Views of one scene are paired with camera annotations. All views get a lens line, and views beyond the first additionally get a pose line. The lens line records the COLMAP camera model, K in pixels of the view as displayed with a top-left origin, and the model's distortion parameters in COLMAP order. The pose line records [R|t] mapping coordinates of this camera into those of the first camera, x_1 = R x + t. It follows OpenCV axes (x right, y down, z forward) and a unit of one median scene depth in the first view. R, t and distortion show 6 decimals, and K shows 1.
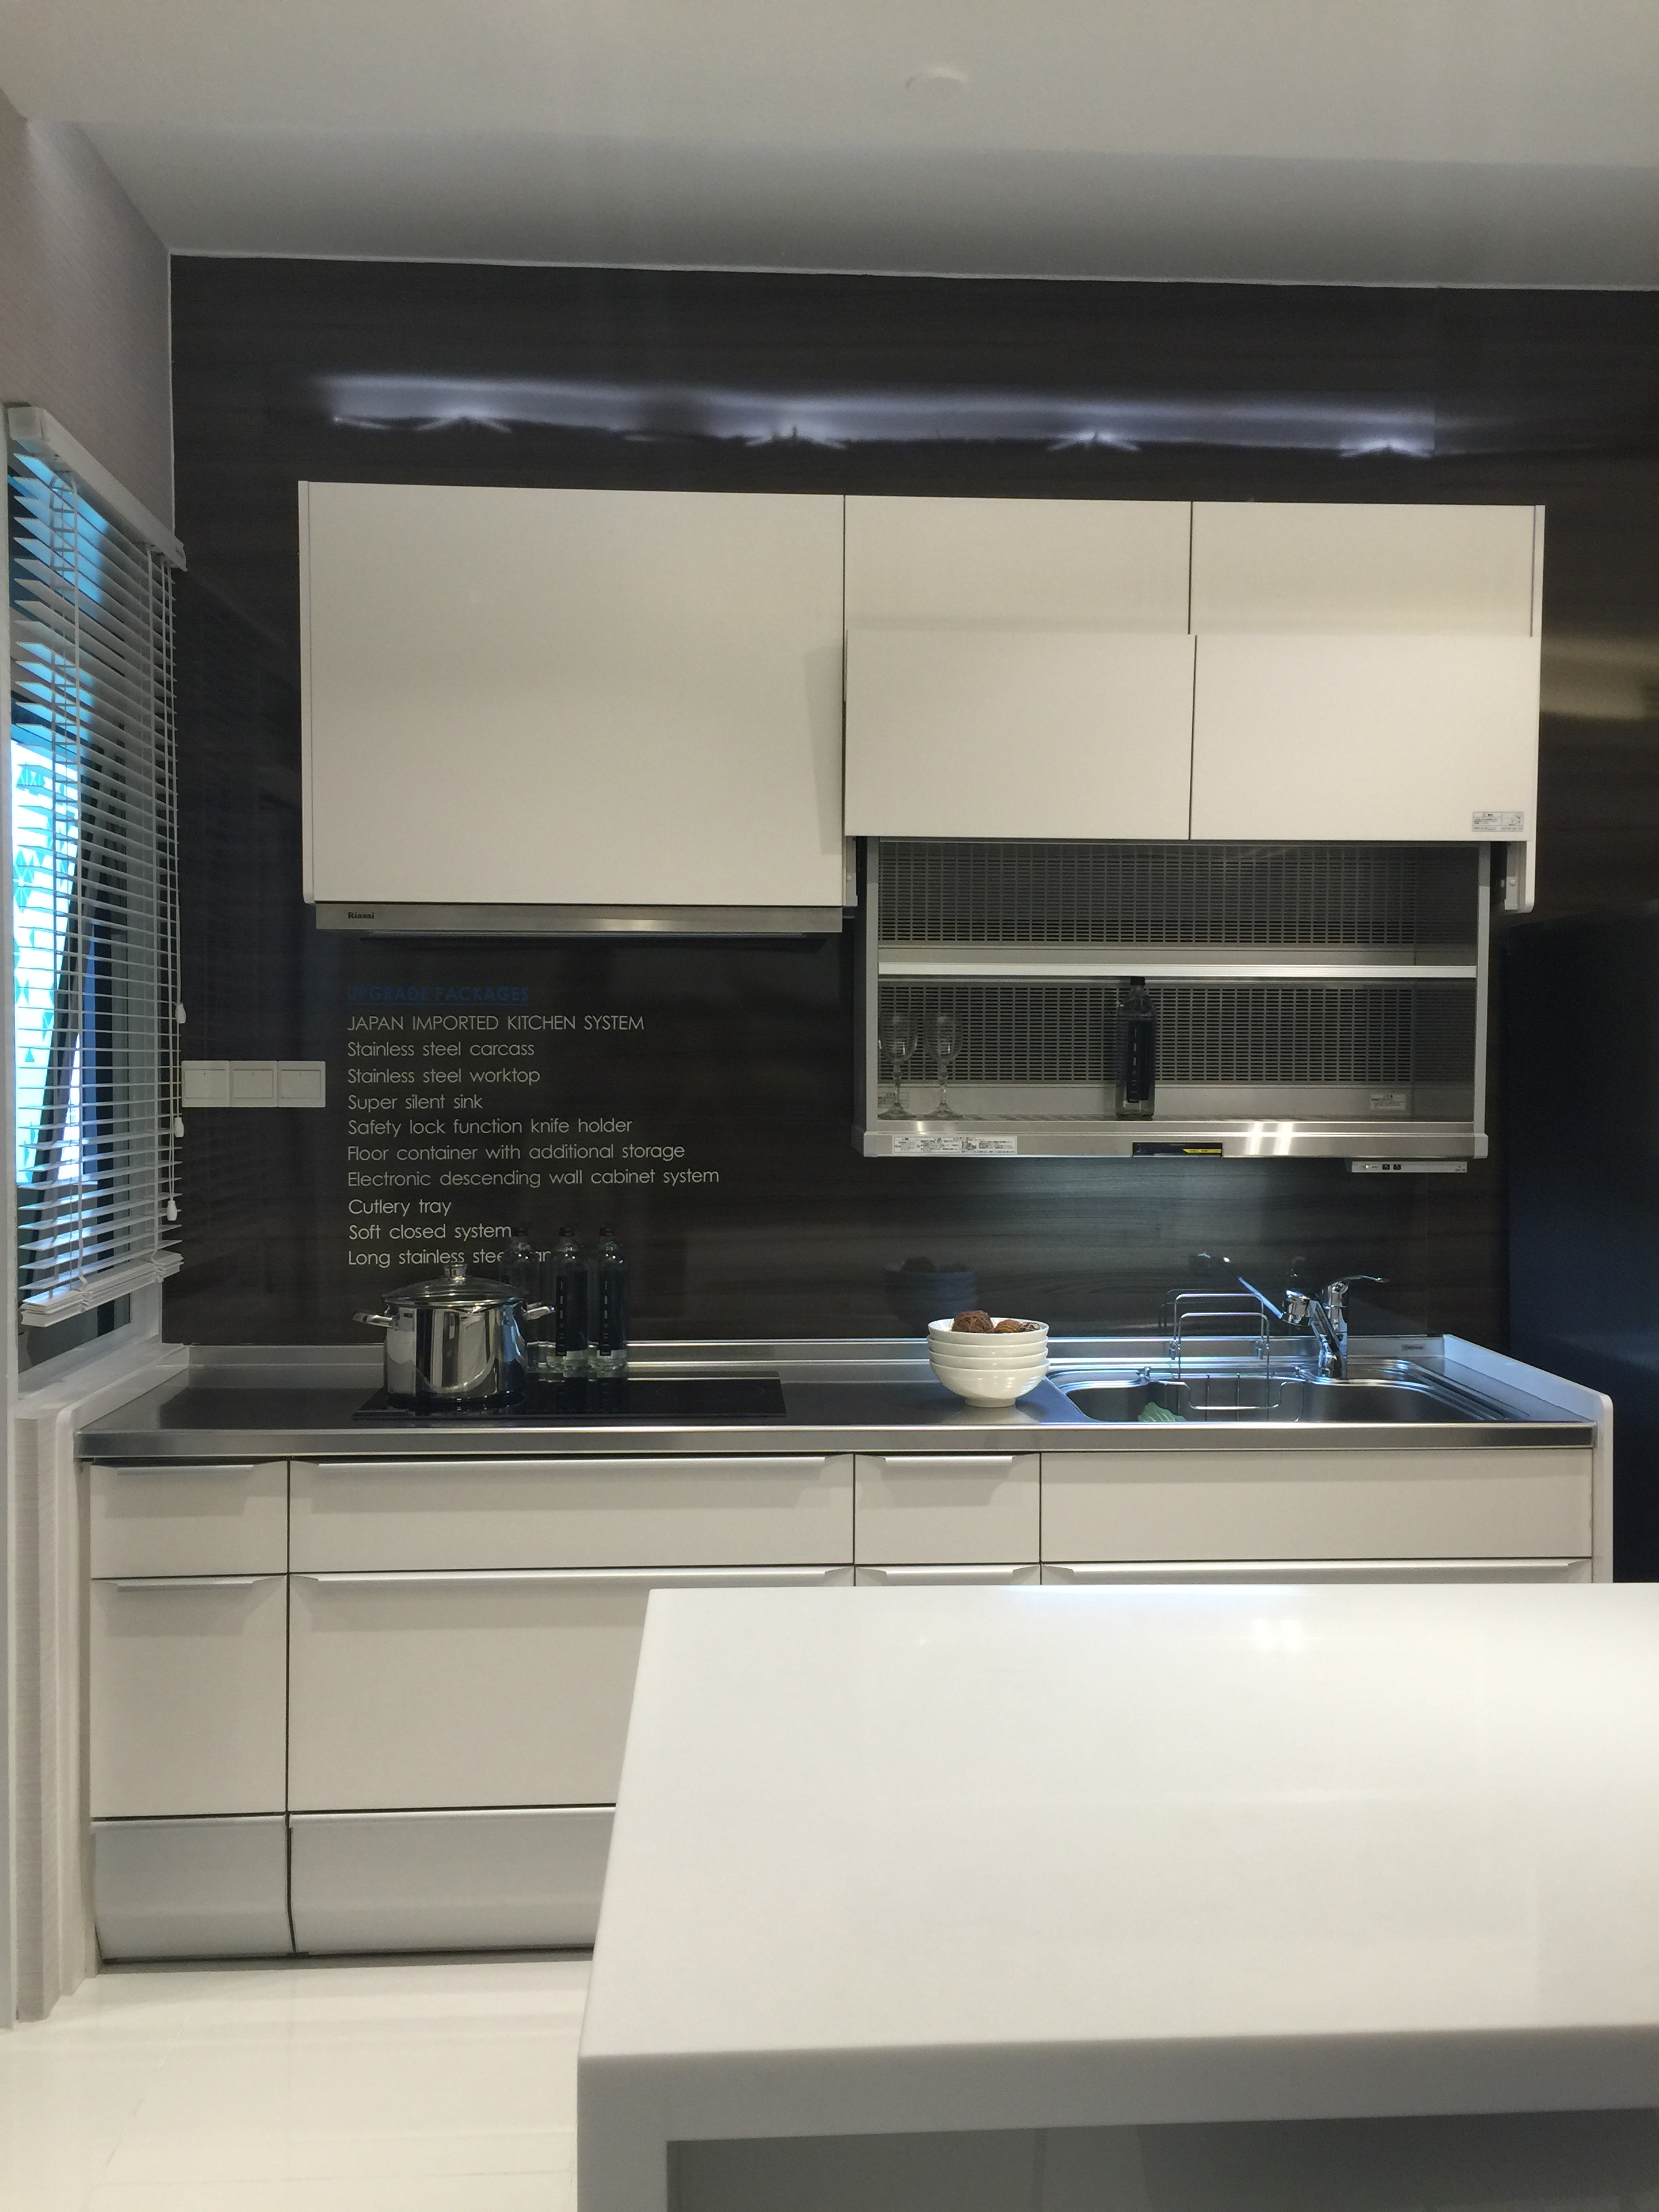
lens RADIAL K [[1883.5, 0, 829.5], [0, 1883.5, 1106.0], [0, 0, 1]] dist [0.078612, -0.097148]
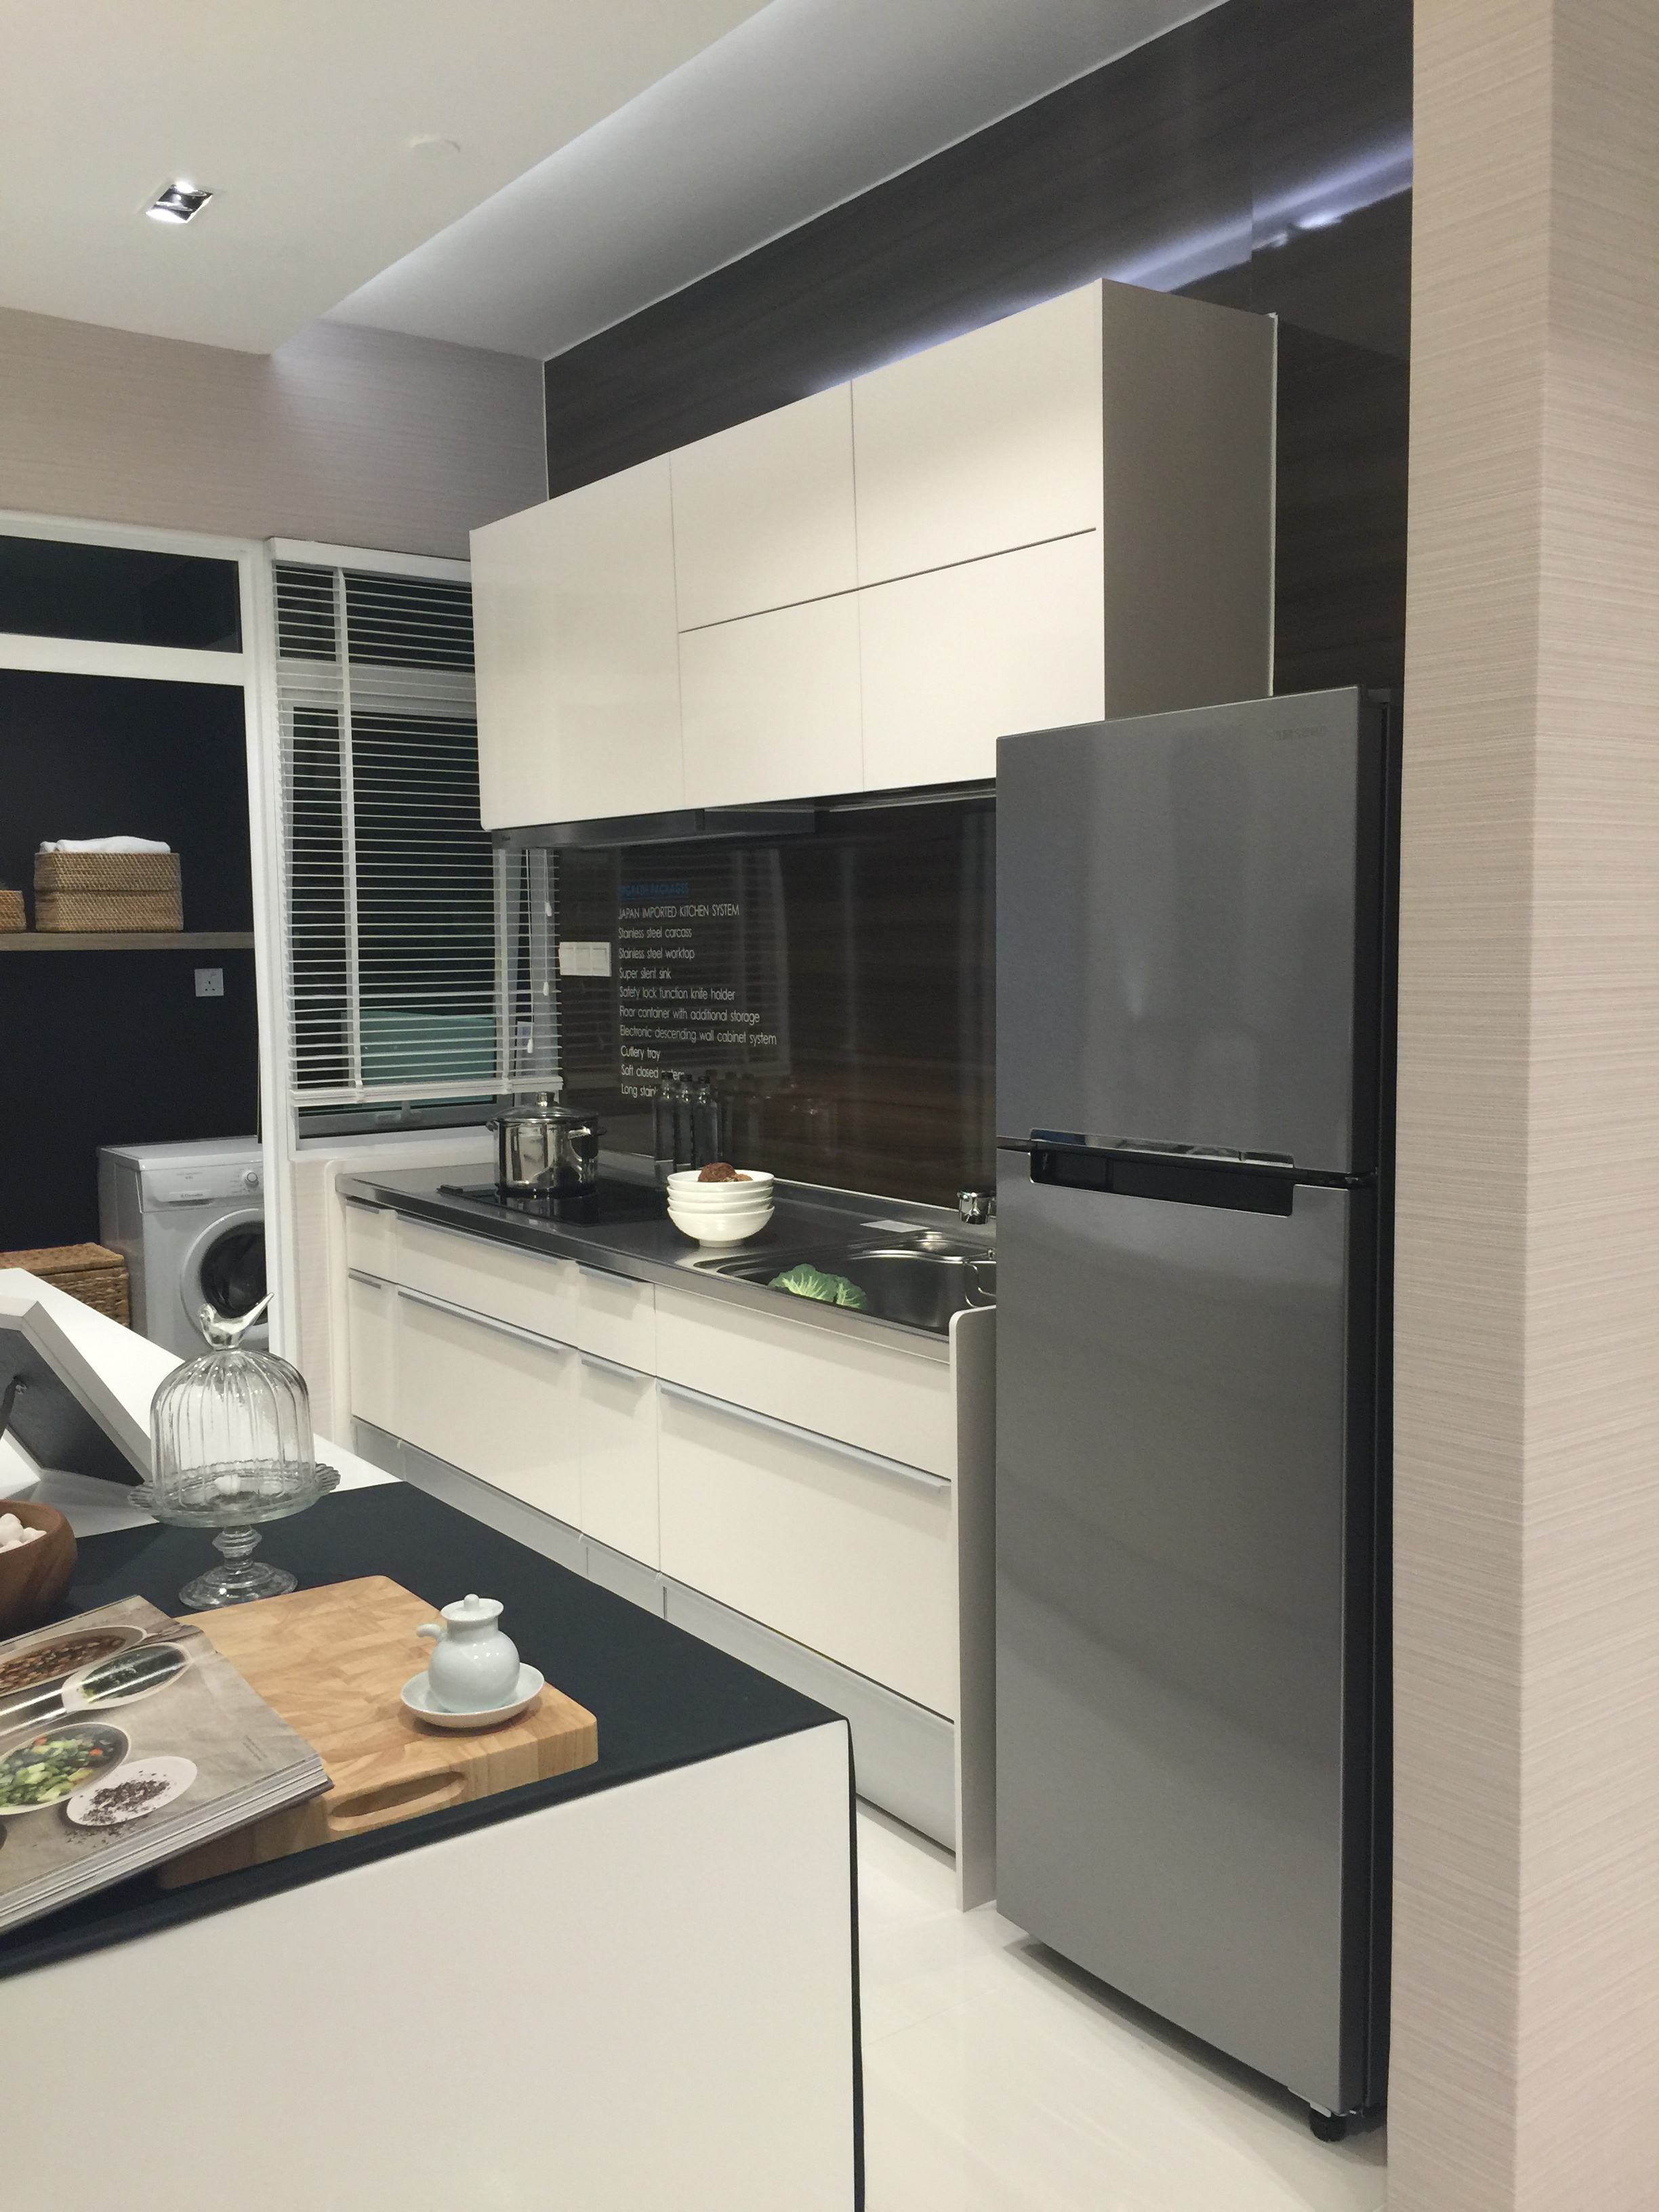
lens RADIAL K [[1883.5, 0, 829.5], [0, 1883.5, 1106.0], [0, 0, 1]] dist [0.078612, -0.097148]
pose [[0.544353, 0.071111, -0.835836, 0.950928], [-0.010164, 0.996886, 0.078193, -0.013803], [0.838794, -0.034069, 0.543381, 0.392816]]
